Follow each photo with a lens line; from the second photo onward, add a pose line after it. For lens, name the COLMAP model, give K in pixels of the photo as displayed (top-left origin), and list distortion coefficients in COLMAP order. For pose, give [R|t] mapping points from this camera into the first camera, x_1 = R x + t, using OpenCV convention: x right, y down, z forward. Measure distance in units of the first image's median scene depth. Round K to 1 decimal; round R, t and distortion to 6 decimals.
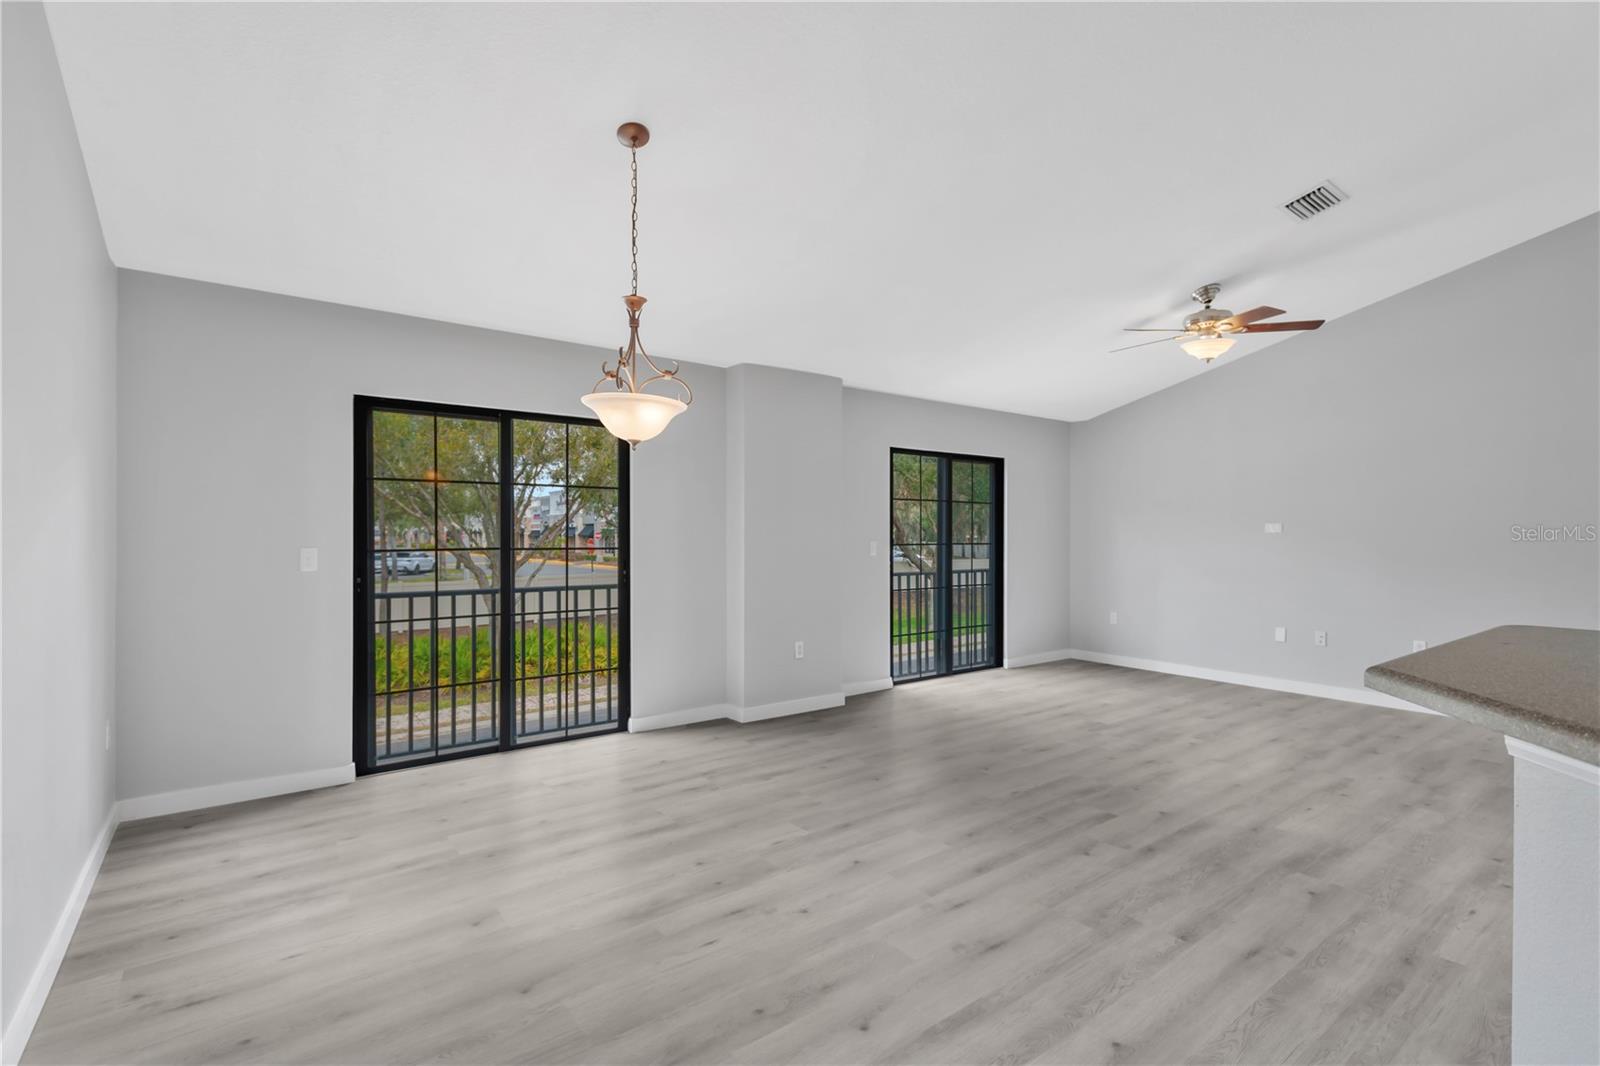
lens RADIAL K [[740.5, 0, 794.6], [0, 740.5, 535.3], [0, 0, 1]] dist [0.002886, -0.001421]
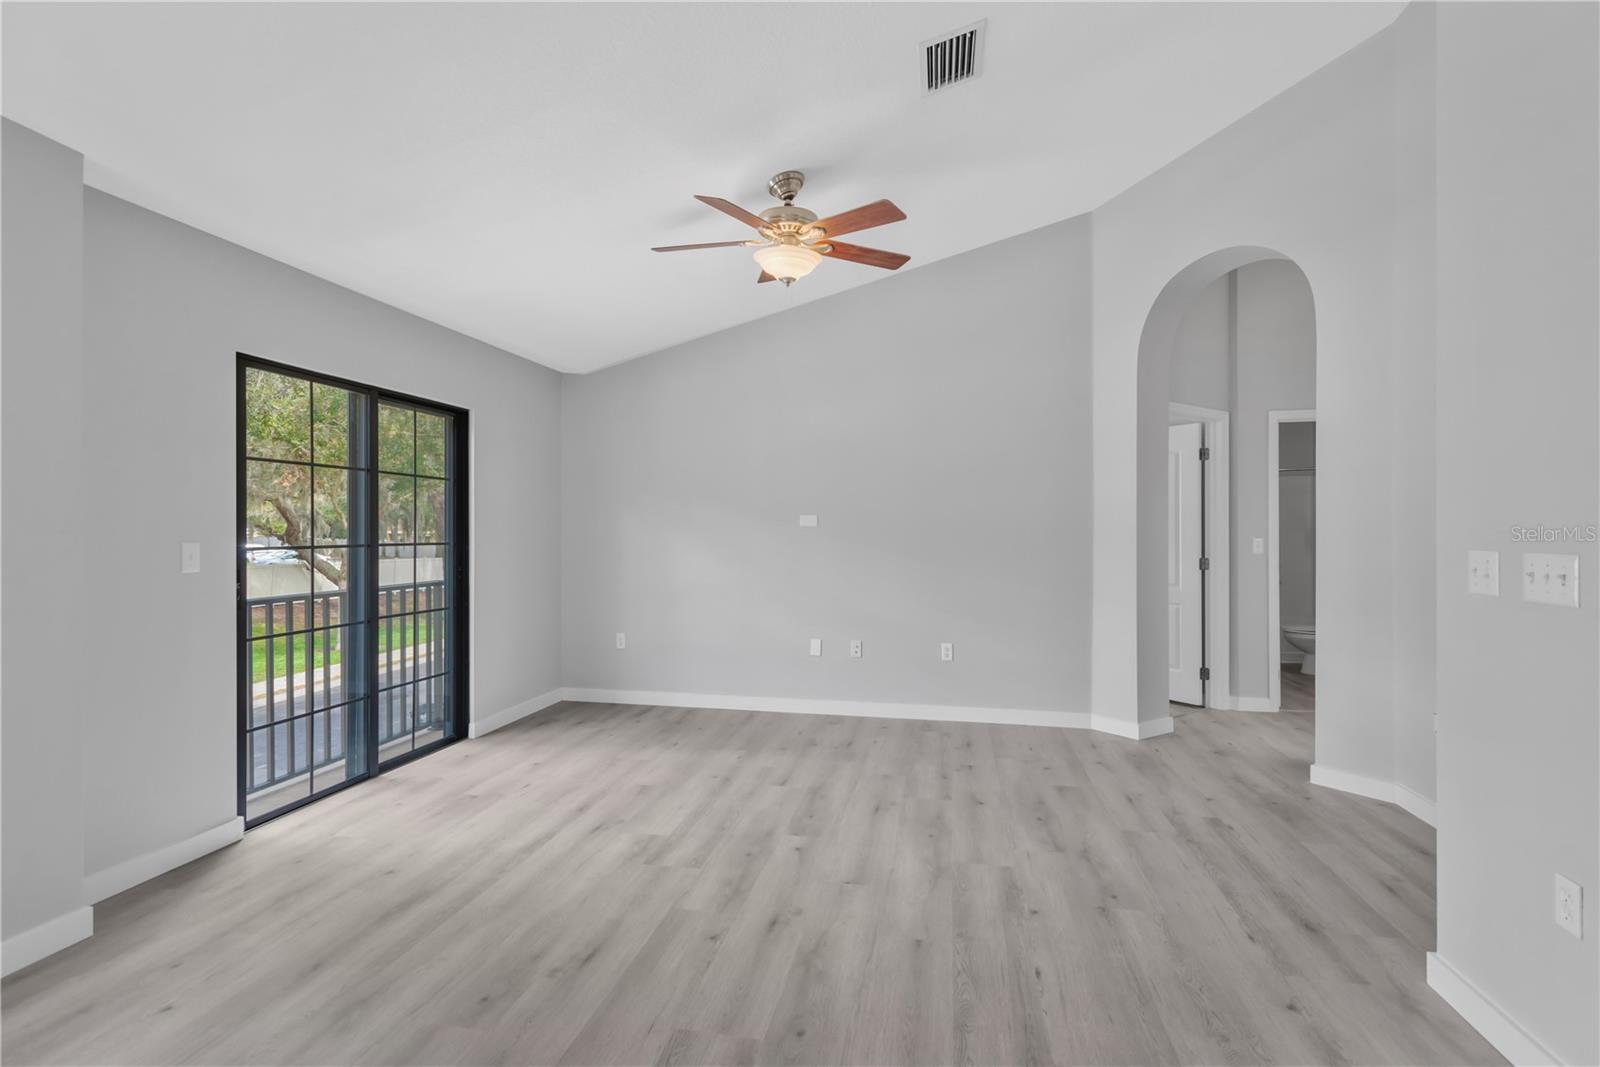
lens RADIAL K [[752.0, 0, 801.1], [0, 752.0, 532.1], [0, 0, 1]] dist [0.012100, -0.000873]
pose [[0.745675, -0.002983, 0.666303, 0.097686], [0.001498, 0.999995, 0.002801, 0.000528], [-0.666308, -0.001090, 0.745676, 0.500161]]
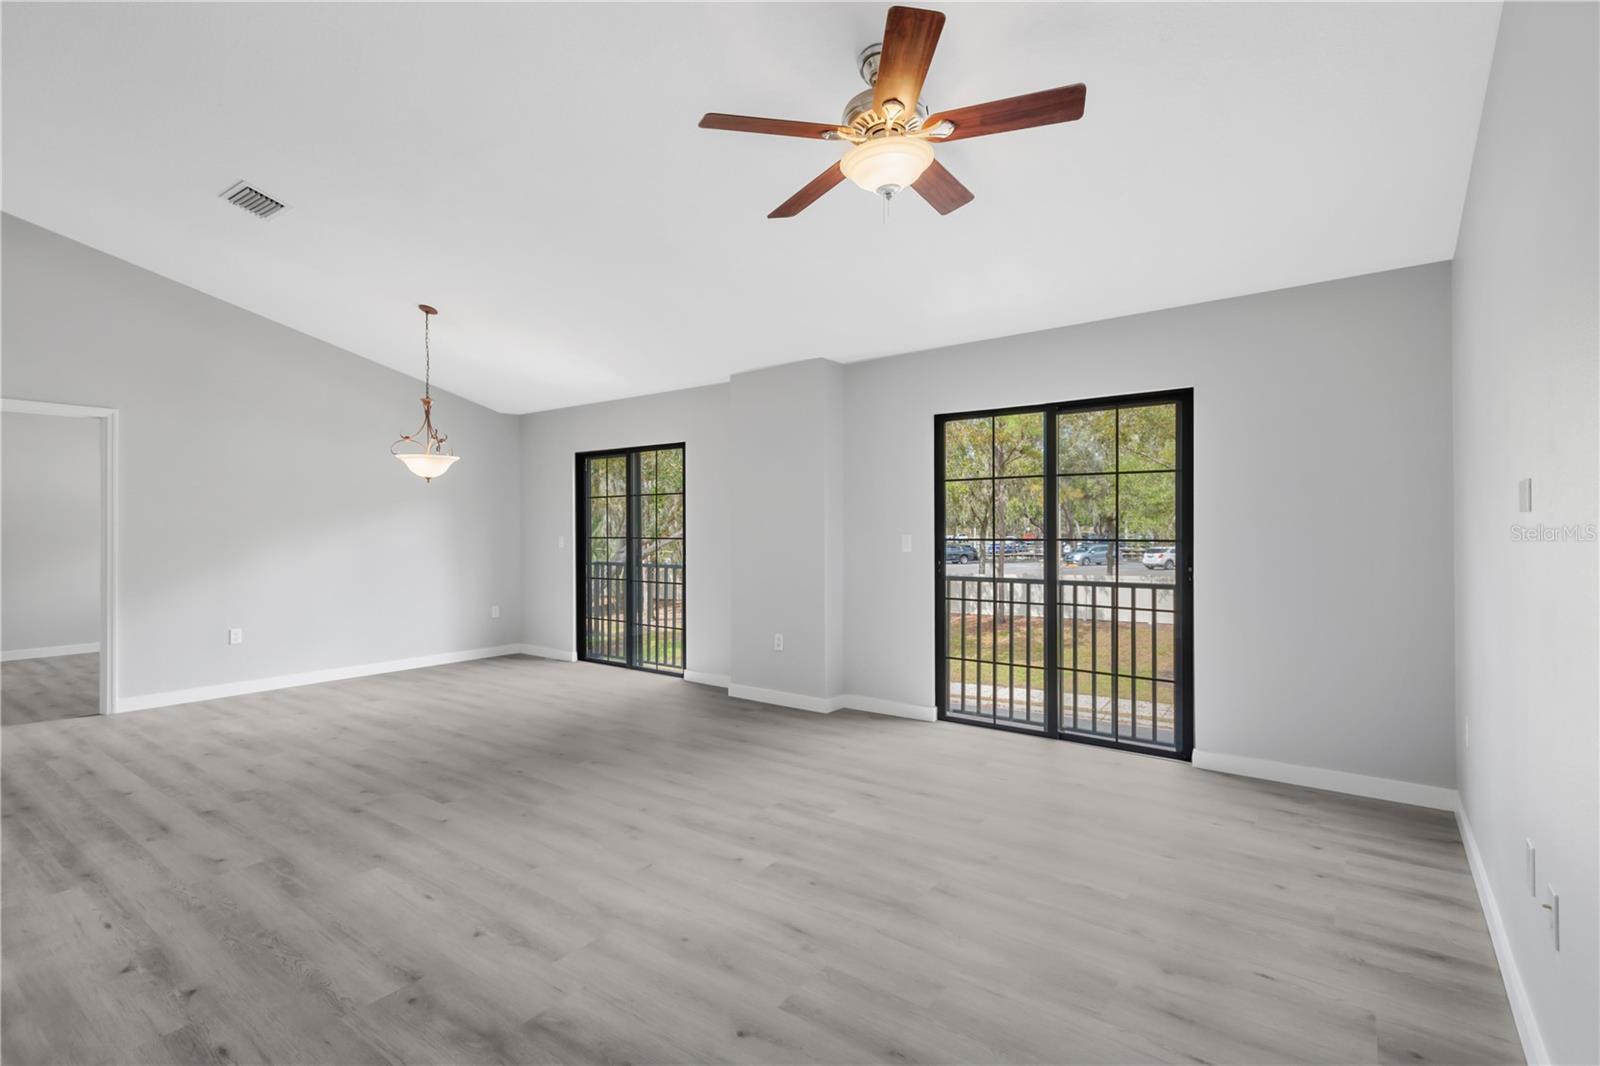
lens RADIAL K [[747.1, 0, 800.8], [0, 747.1, 530.0], [0, 0, 1]] dist [0.028561, -0.010453]
pose [[0.280119, -0.000269, -0.959965, 1.148769], [0.004304, 0.999990, 0.000975, 0.002075], [0.959956, -0.004405, 0.280117, 0.865183]]
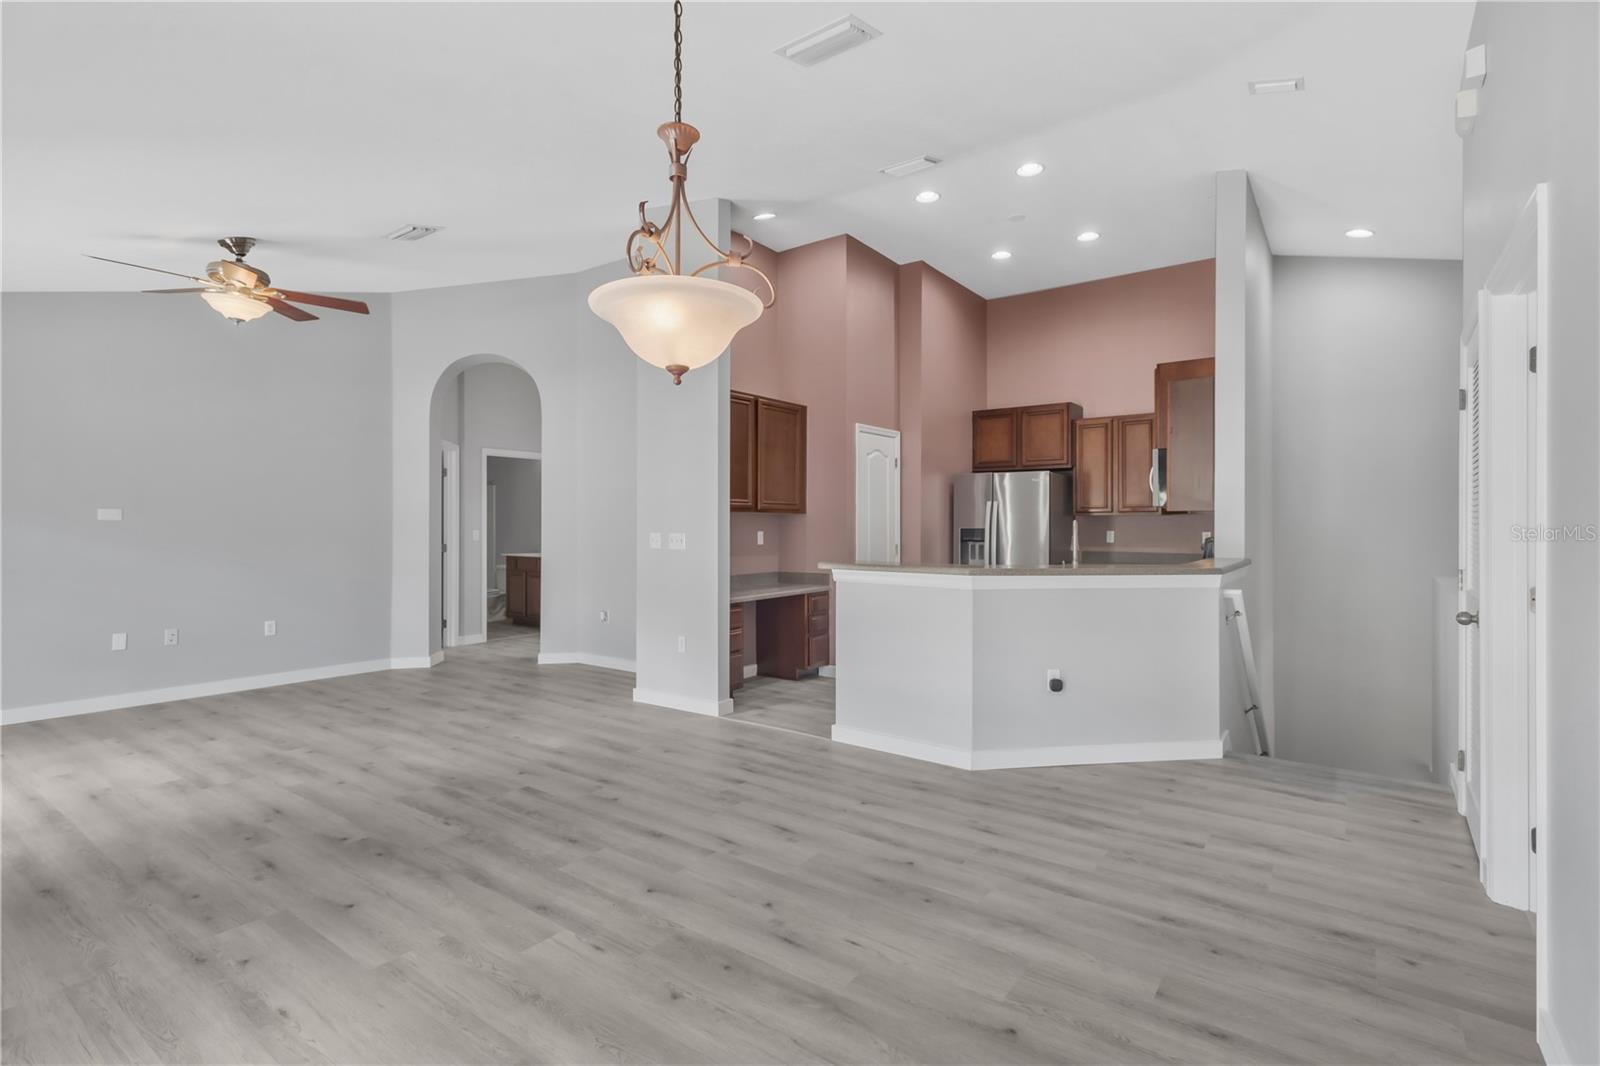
lens RADIAL K [[753.9, 0, 803.1], [0, 753.9, 526.6], [0, 0, 1]] dist [0.016278, -0.007214]
pose [[-0.294433, -0.002968, 0.955668, -0.529596], [-0.001864, 0.999995, 0.002532, -0.000268], [-0.955670, -0.001036, -0.294437, 0.688006]]
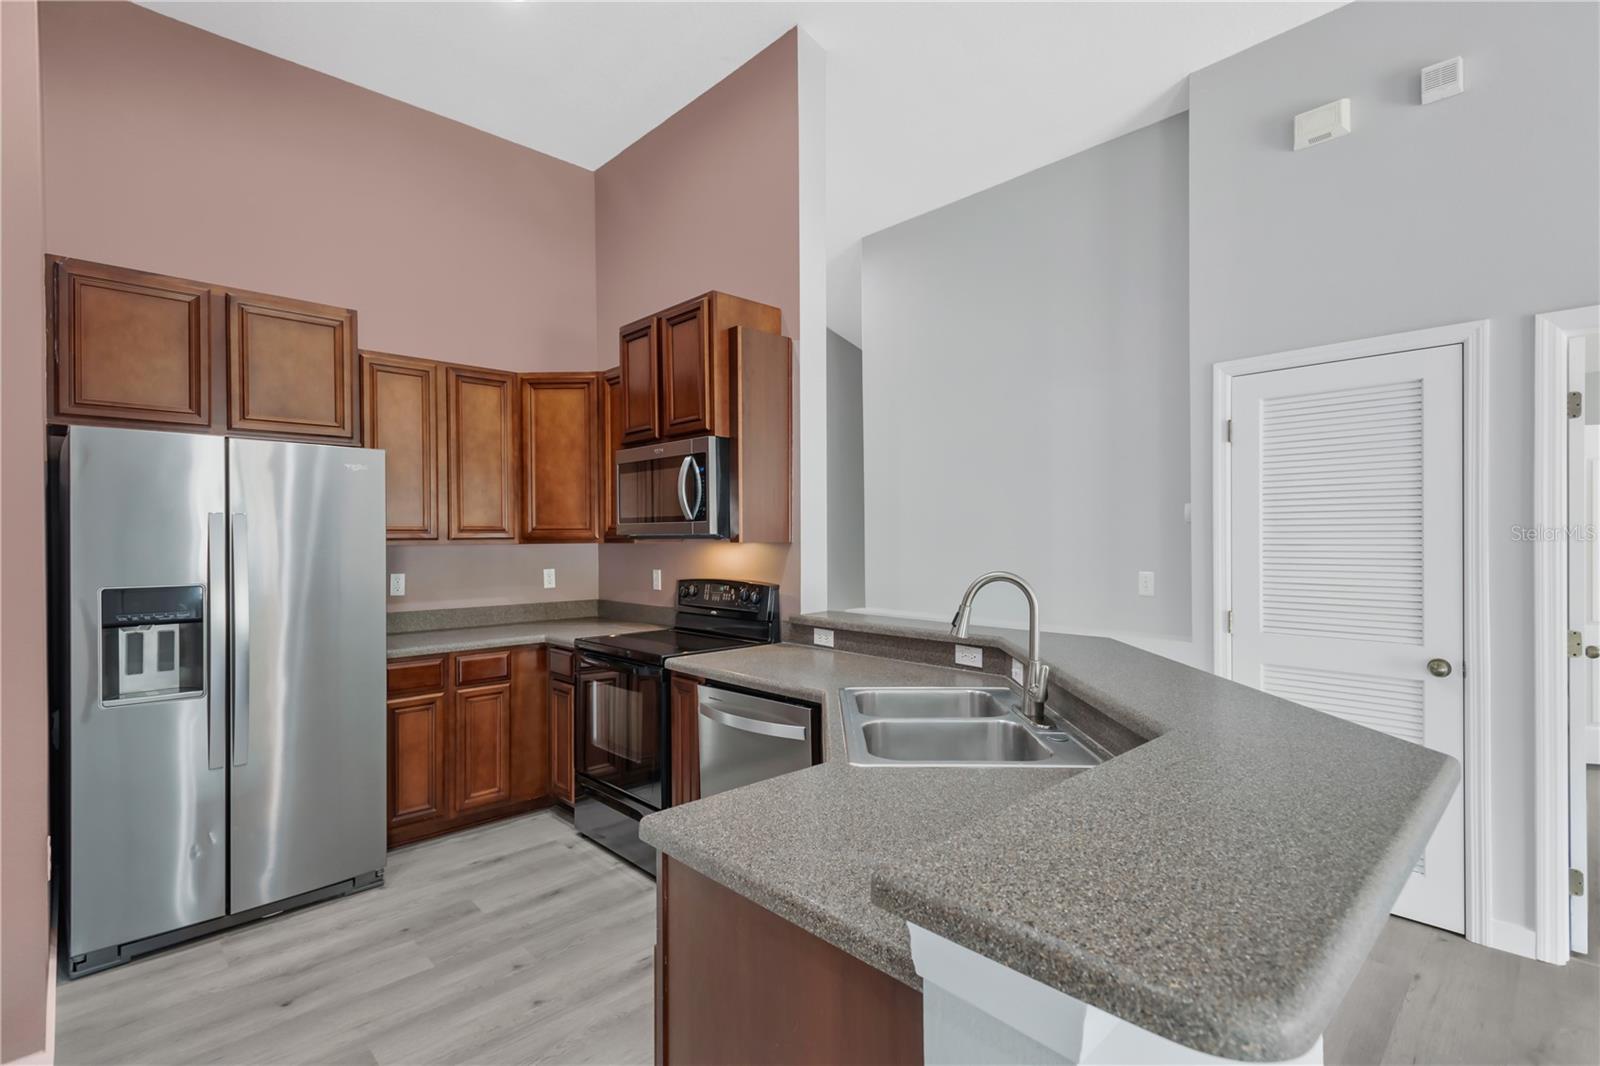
lens RADIAL K [[752.0, 0, 801.1], [0, 752.0, 531.6], [0, 0, 1]] dist [0.012100, -0.000873]
pose [[-0.991811, 0.005456, -0.127601, 0.463157], [0.006027, 0.999973, -0.004091, -0.029713], [0.127575, -0.004827, -0.991817, 0.500211]]
